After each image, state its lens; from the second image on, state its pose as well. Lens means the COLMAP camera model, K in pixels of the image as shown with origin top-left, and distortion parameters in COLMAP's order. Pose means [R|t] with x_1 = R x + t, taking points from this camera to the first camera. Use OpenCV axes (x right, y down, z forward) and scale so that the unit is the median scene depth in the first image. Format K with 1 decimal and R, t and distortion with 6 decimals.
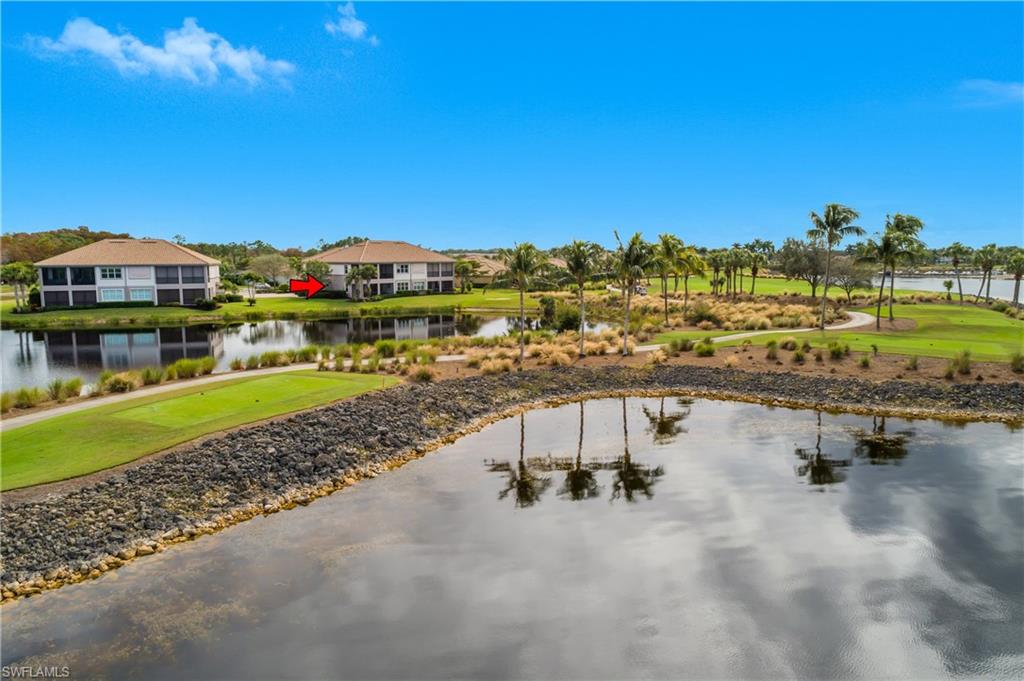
lens RADIAL K [[682.9, 0, 512.0], [0, 682.9, 340.5], [0, 0, 1]] dist [-0.009527, 0.006534]
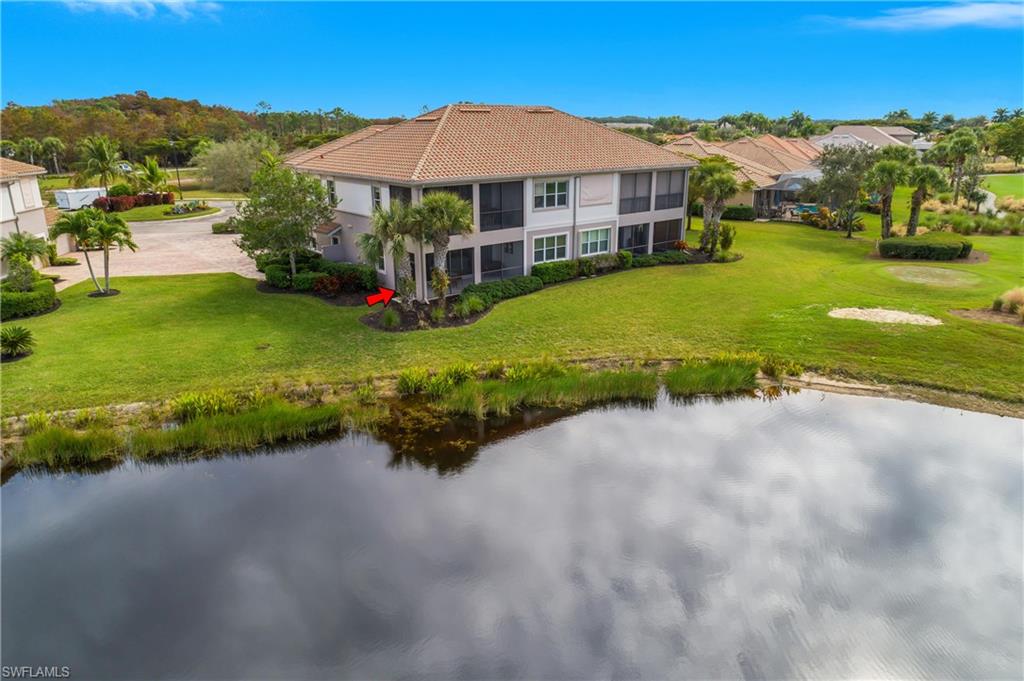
lens RADIAL K [[682.9, 0, 512.0], [0, 682.9, 340.5], [0, 0, 1]] dist [-0.009527, 0.006534]
pose [[0.984702, 0.051601, -0.166429, -0.124533], [-0.020237, 0.982549, 0.184901, -0.099563], [0.173065, -0.178704, 0.968563, 0.689574]]
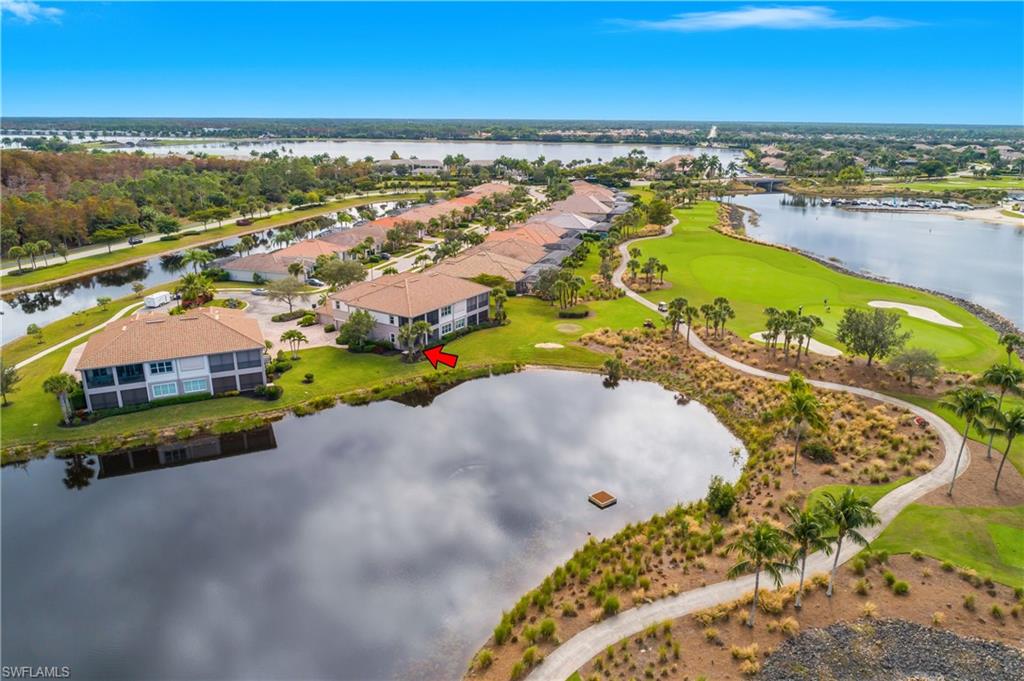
lens RADIAL K [[682.9, 0, 512.0], [0, 682.9, 340.5], [0, 0, 1]] dist [-0.009527, 0.006534]
pose [[0.991029, -0.031872, 0.129788, -0.200464], [0.006614, 0.981653, 0.190564, -0.254884], [-0.133480, -0.187996, 0.973057, 0.046473]]
